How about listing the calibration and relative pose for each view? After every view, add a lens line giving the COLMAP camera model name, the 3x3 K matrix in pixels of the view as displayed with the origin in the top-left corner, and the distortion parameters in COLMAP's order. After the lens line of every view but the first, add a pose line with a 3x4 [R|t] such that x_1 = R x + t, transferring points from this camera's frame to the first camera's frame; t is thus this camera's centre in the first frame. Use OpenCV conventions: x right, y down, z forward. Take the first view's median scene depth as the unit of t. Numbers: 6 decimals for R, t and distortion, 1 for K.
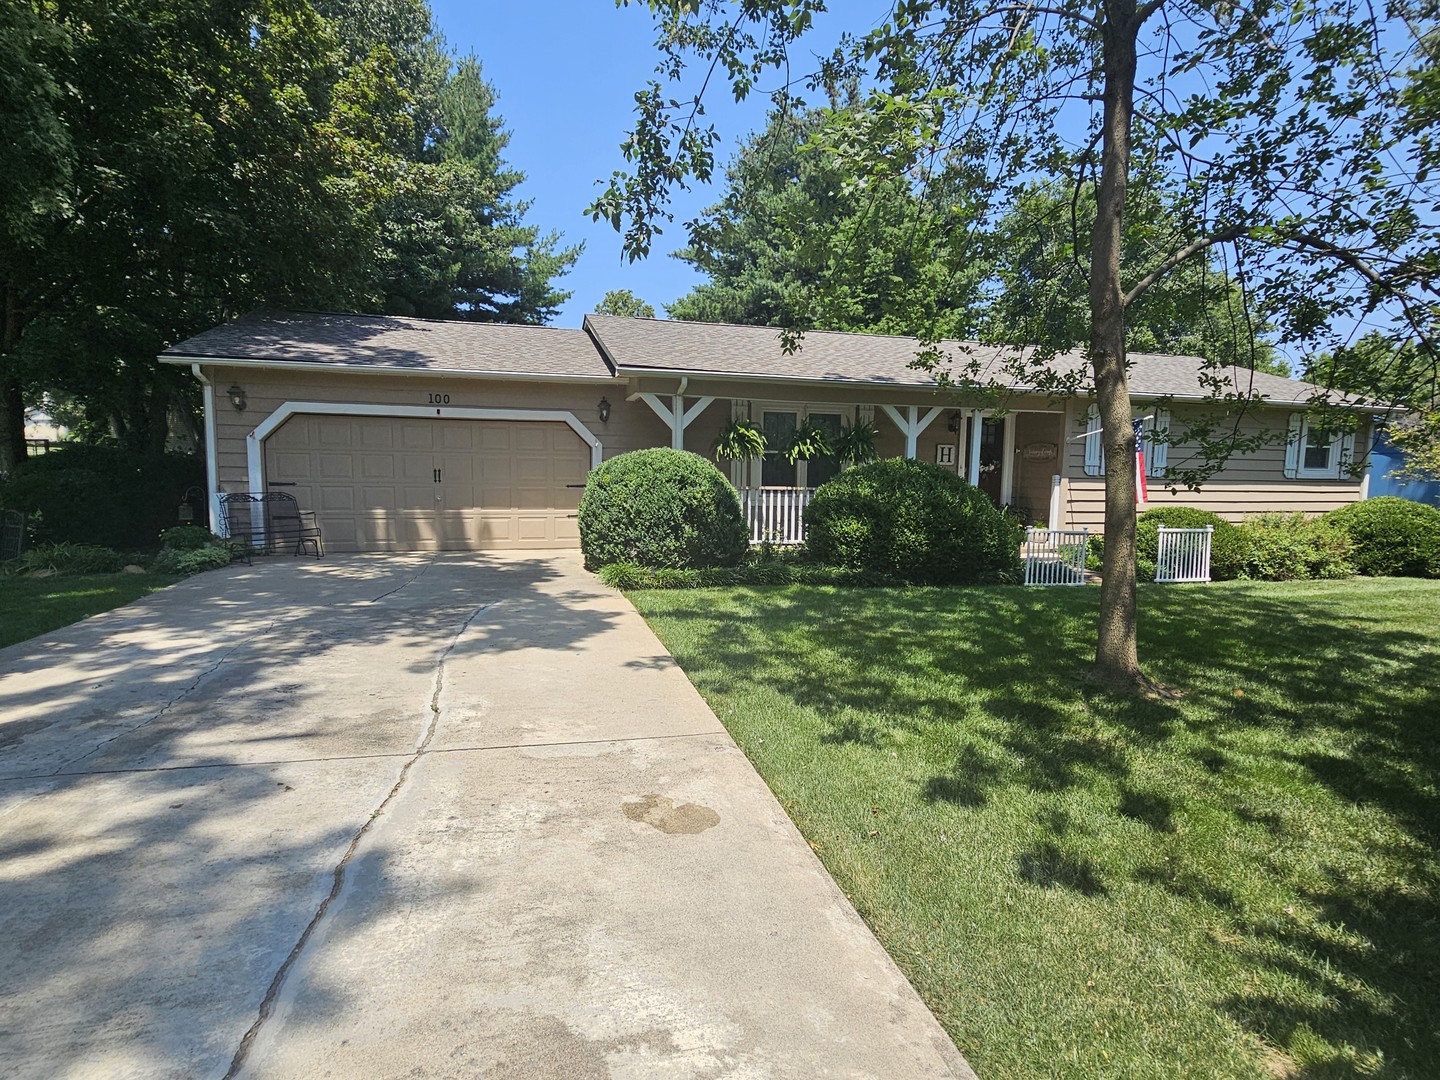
lens RADIAL K [[724.4, 0, 726.5], [0, 724.4, 547.2], [0, 0, 1]] dist [0.002026, -0.001428]
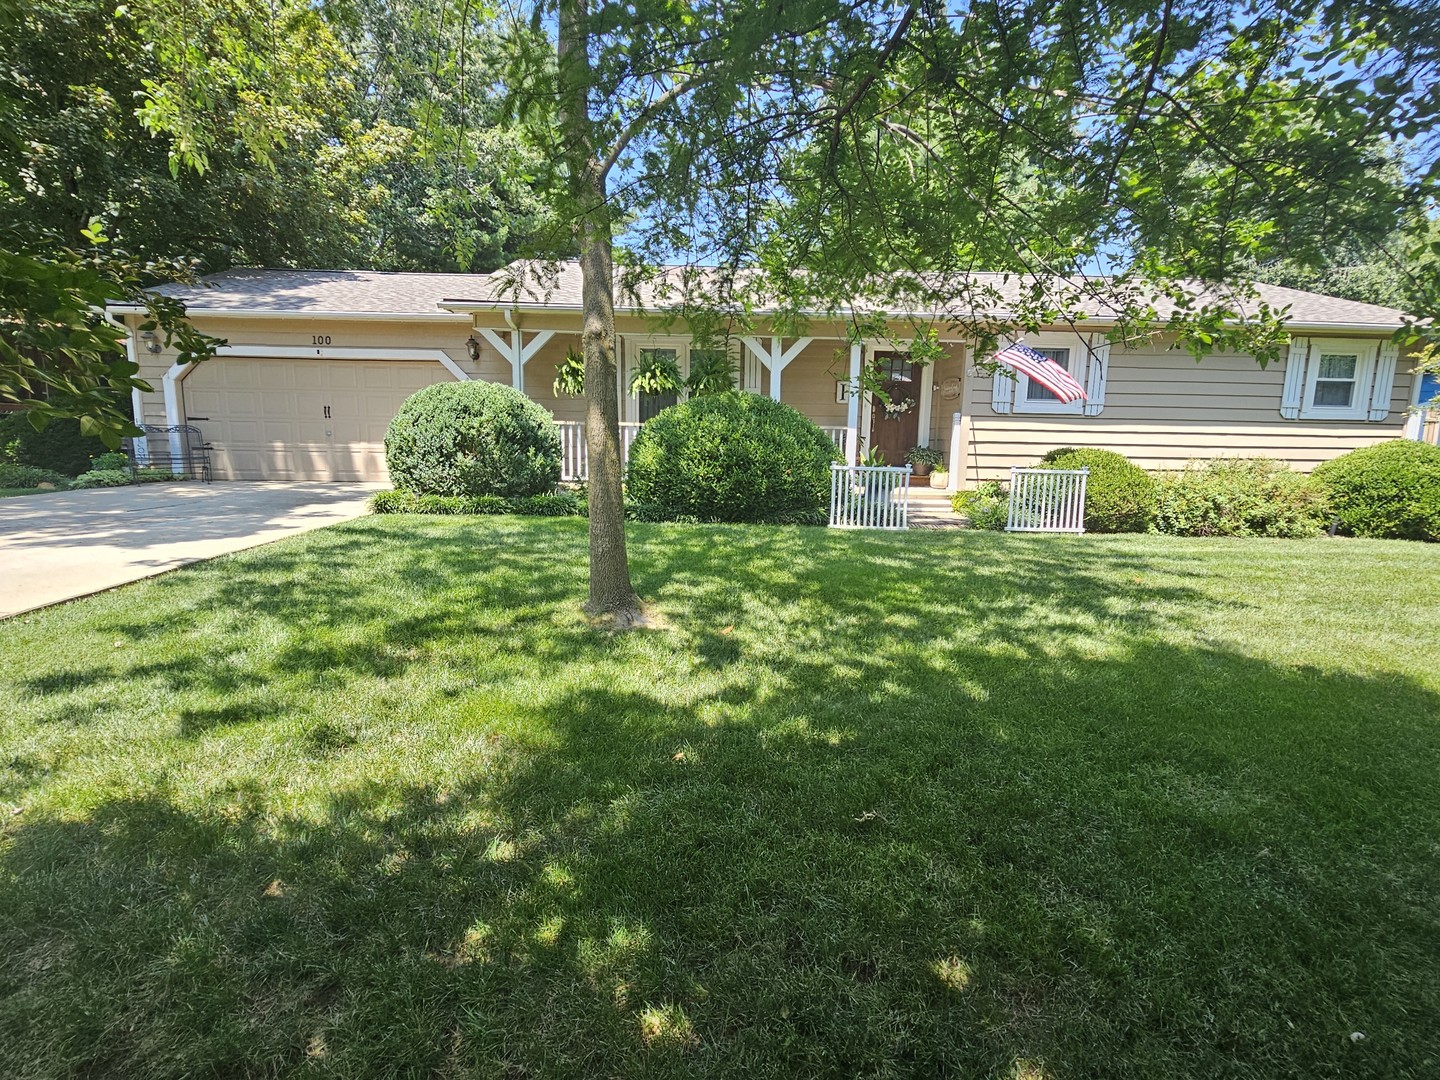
lens RADIAL K [[702.3, 0, 727.6], [0, 702.3, 541.5], [0, 0, 1]] dist [0.003694, 0.001644]
pose [[0.973482, 0.037911, -0.225600, 0.431973], [-0.027181, 0.998355, 0.050478, 0.026100], [0.227143, -0.043008, 0.972911, 0.094600]]
